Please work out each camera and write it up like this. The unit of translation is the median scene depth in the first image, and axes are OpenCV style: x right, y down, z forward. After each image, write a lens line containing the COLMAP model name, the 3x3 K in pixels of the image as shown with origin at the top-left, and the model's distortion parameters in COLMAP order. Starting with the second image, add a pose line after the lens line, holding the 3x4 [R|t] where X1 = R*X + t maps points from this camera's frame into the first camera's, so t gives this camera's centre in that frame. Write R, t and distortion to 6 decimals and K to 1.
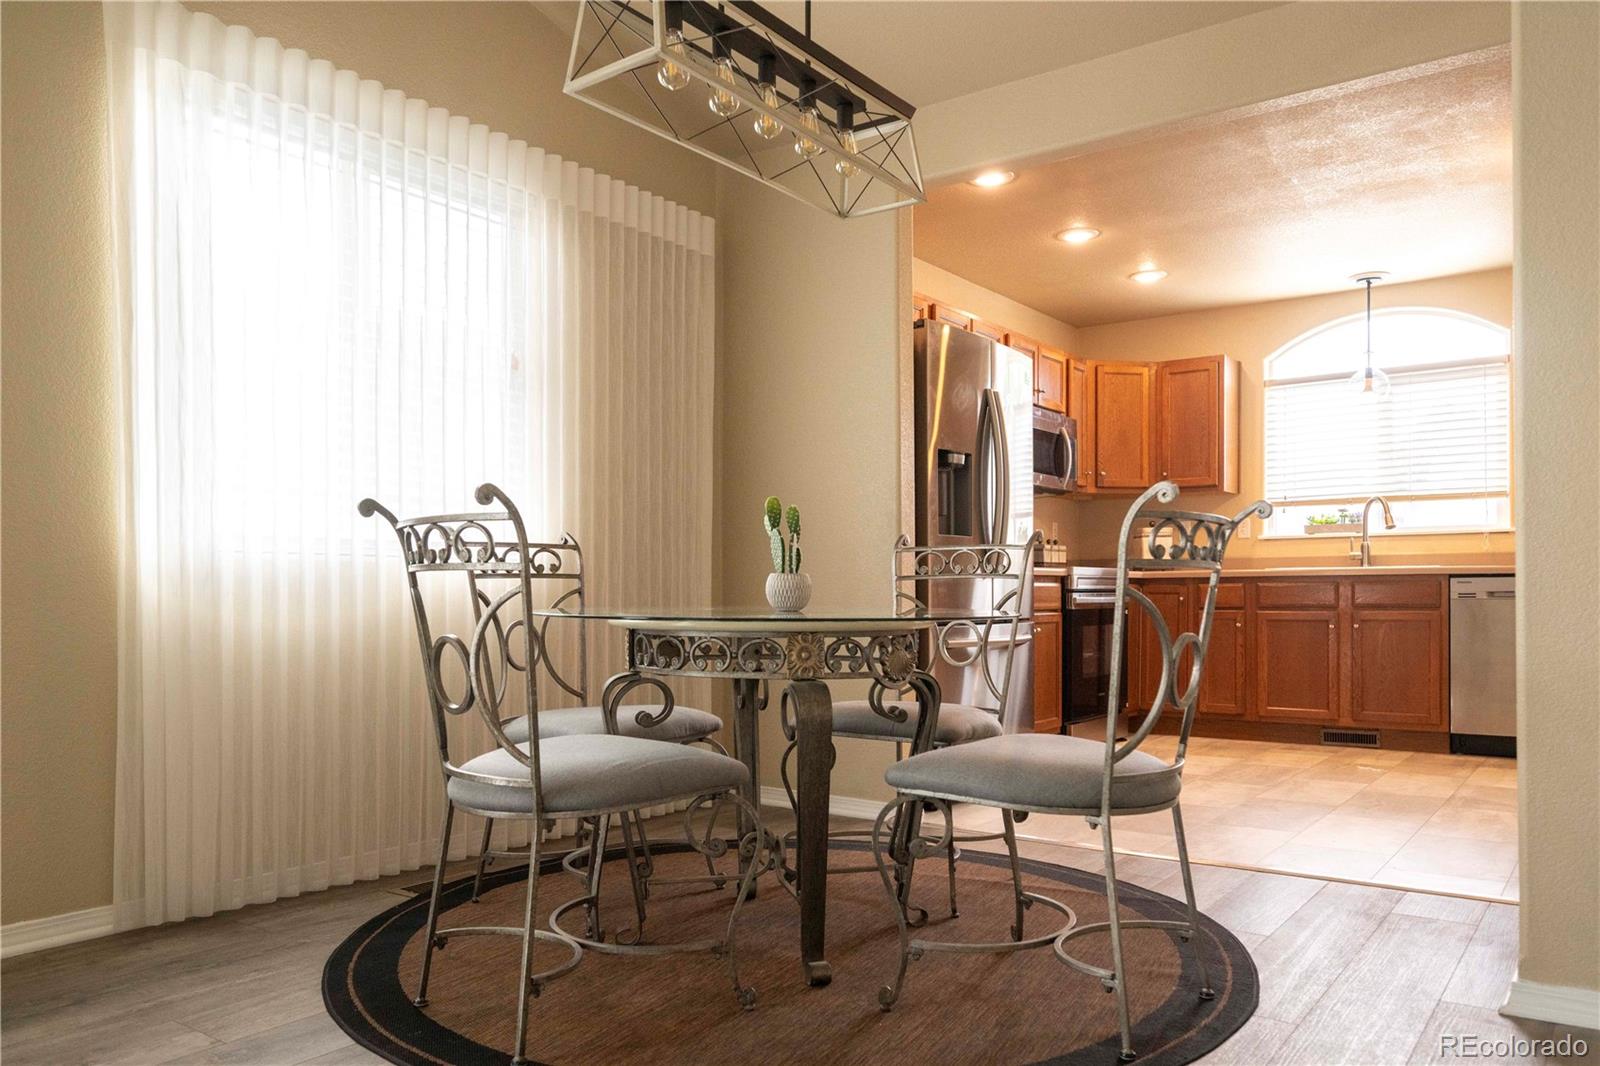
lens RADIAL K [[1175.4, 0, 790.1], [0, 1175.4, 602.1], [0, 0, 1]] dist [0.006021, -0.001228]
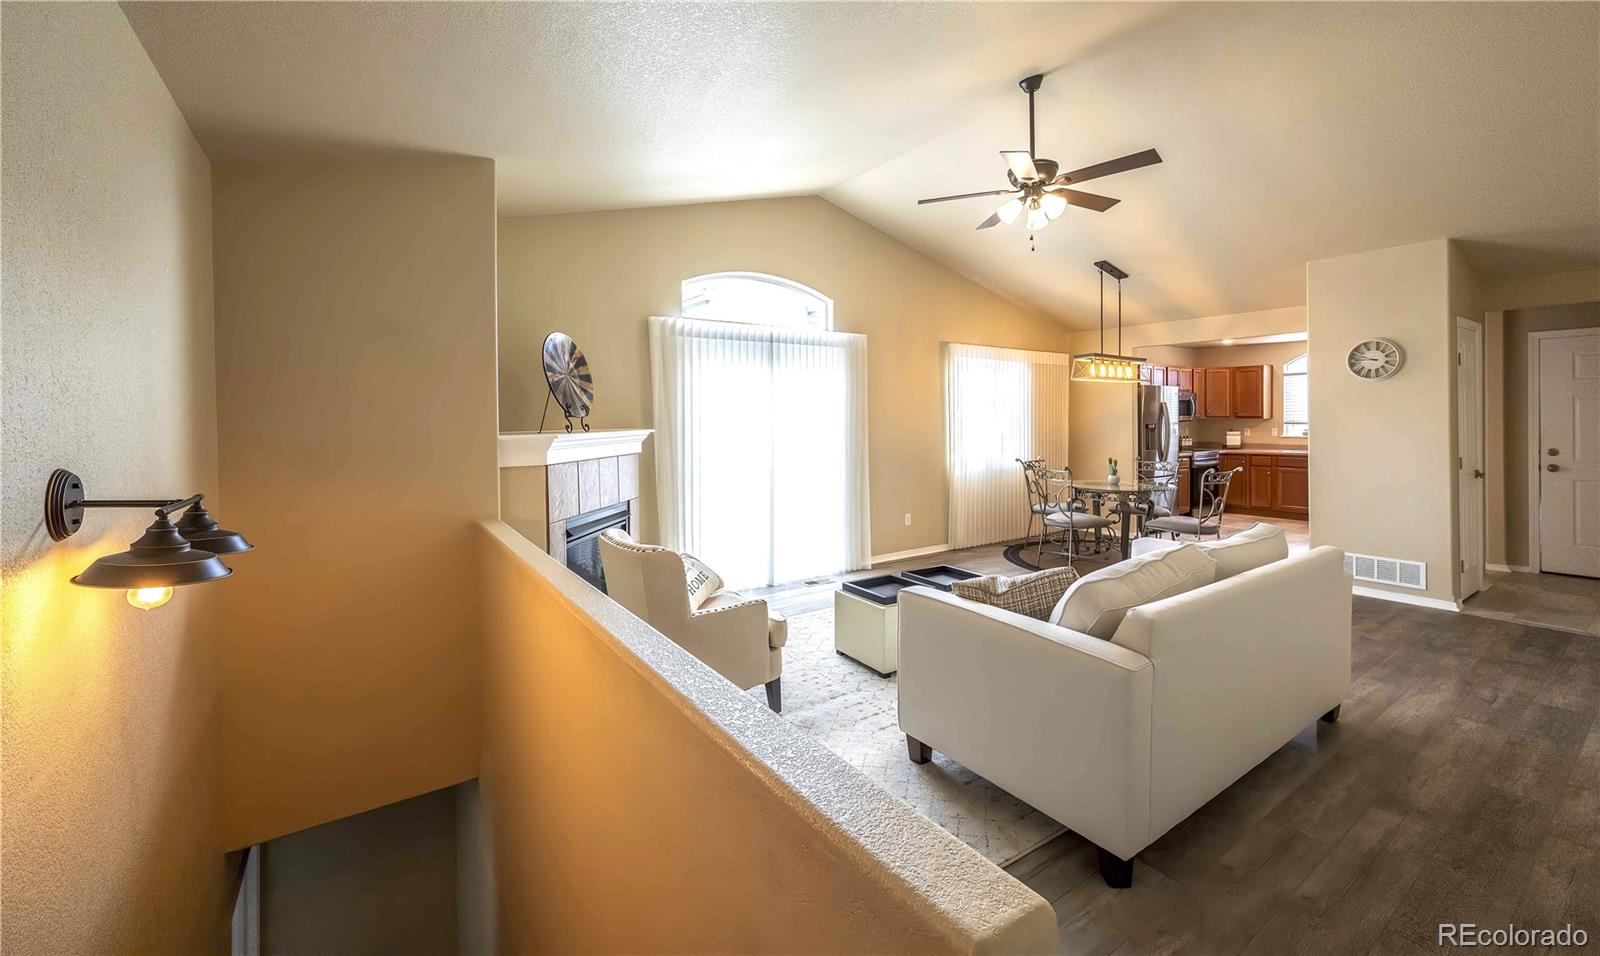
lens RADIAL K [[640.2, 0, 782.8], [0, 640.2, 423.4], [0, 0, 1]] dist [-0.001284, -0.000048]
pose [[0.941678, -0.002421, -0.336507, -0.150580], [0.003267, 0.999993, 0.001949, -0.094411], [0.336500, -0.002935, 0.941679, -0.677956]]
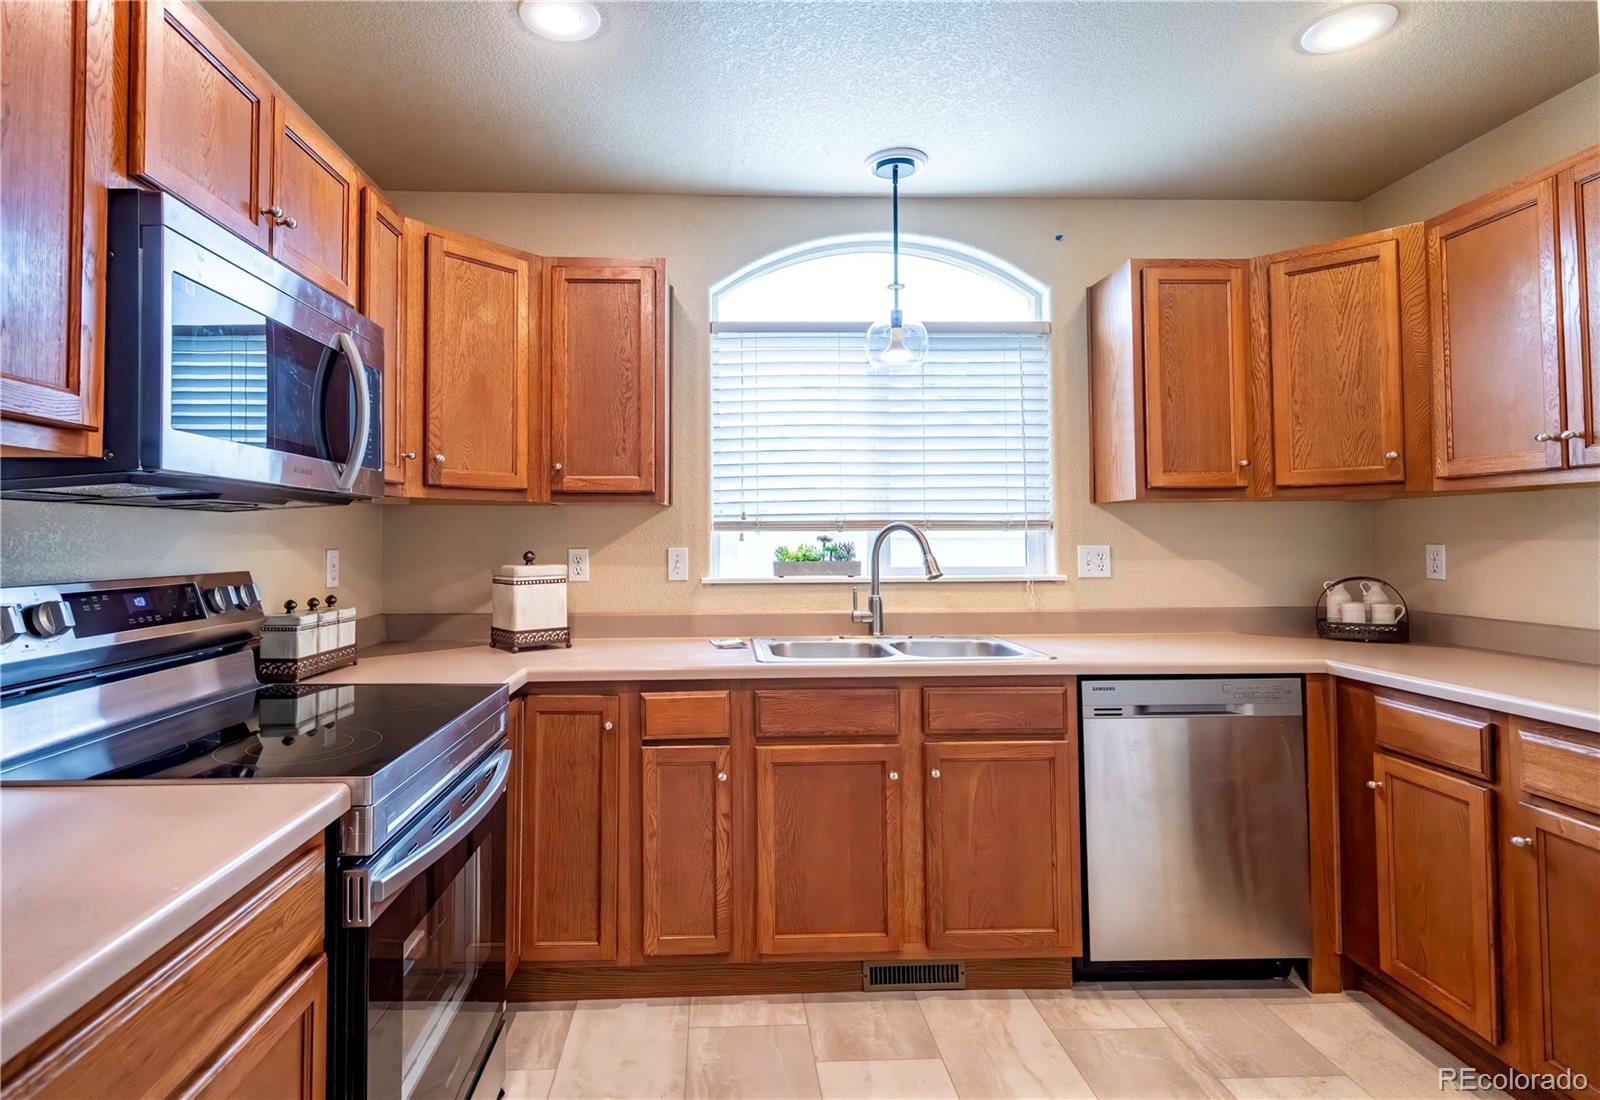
lens RADIAL K [[819.5, 0, 745.5], [0, 819.5, 513.4], [0, 0, 1]] dist [0.000082, 0.000546]
pose [[0.787454, 0.018177, 0.616106, 0.169152], [0.006928, 0.999241, -0.038335, -0.077955], [-0.616335, 0.034455, 0.786730, 0.703828]]
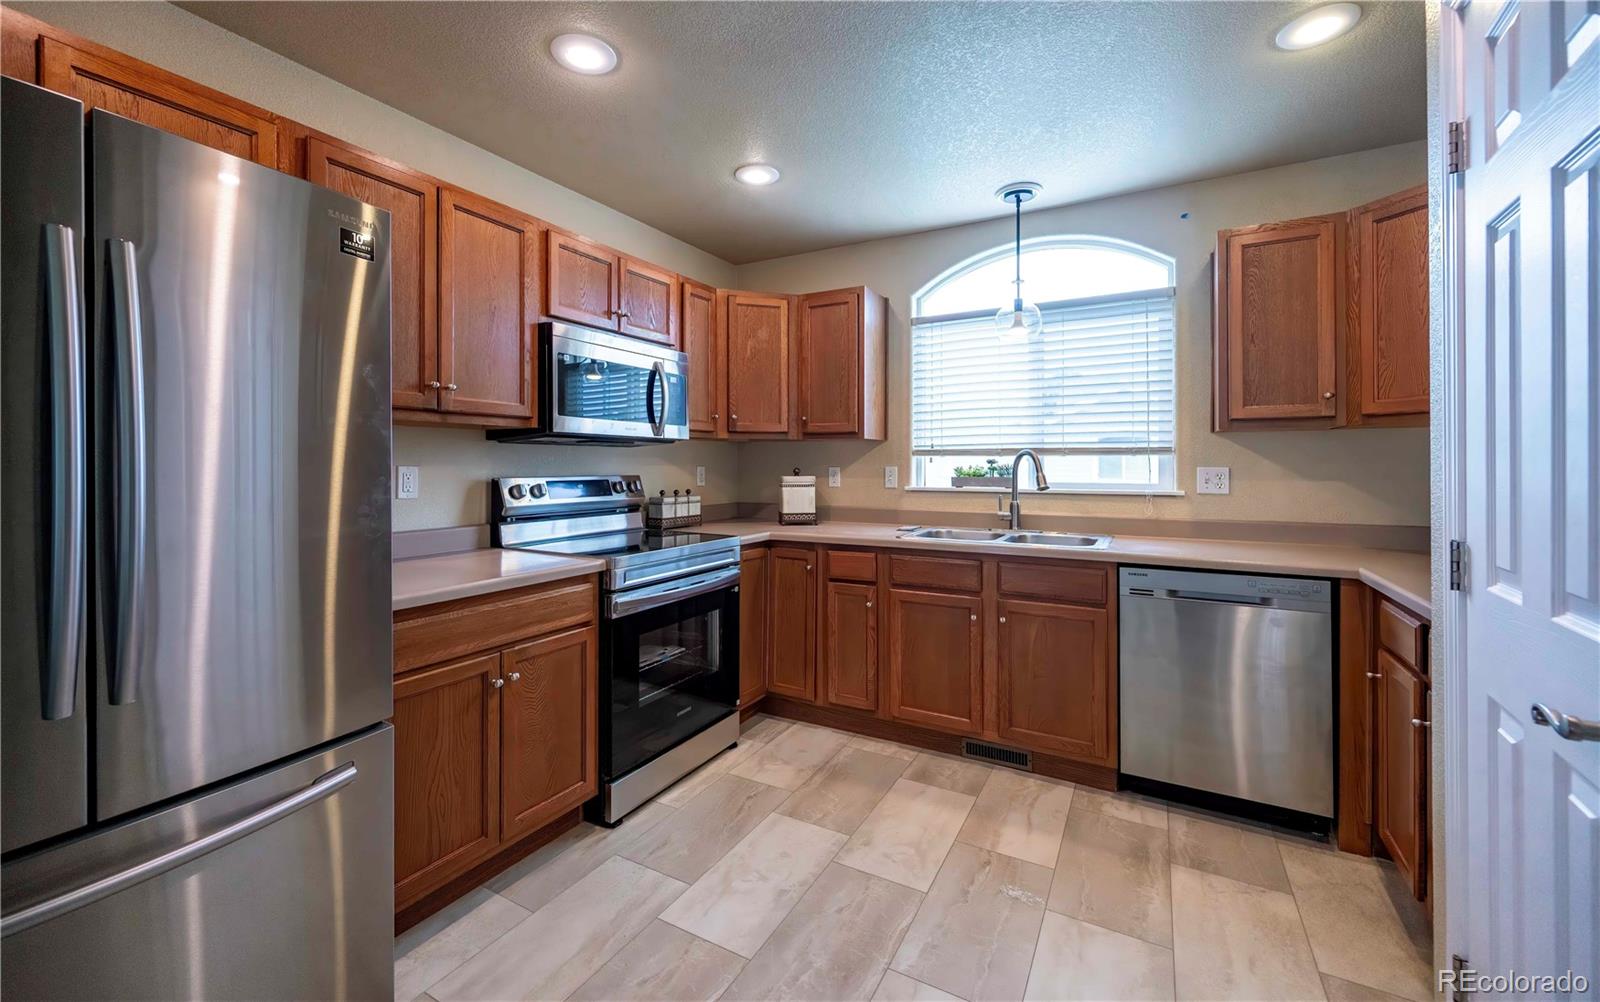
lens RADIAL K [[634.6, 0, 798.4], [0, 634.6, 464.0], [0, 0, 1]] dist [-0.001517, -0.000414]
pose [[0.992877, 0.002722, 0.119114, 0.273727], [-0.001862, 0.999971, -0.007331, -0.074919], [-0.119131, 0.007057, 0.992854, 0.552652]]
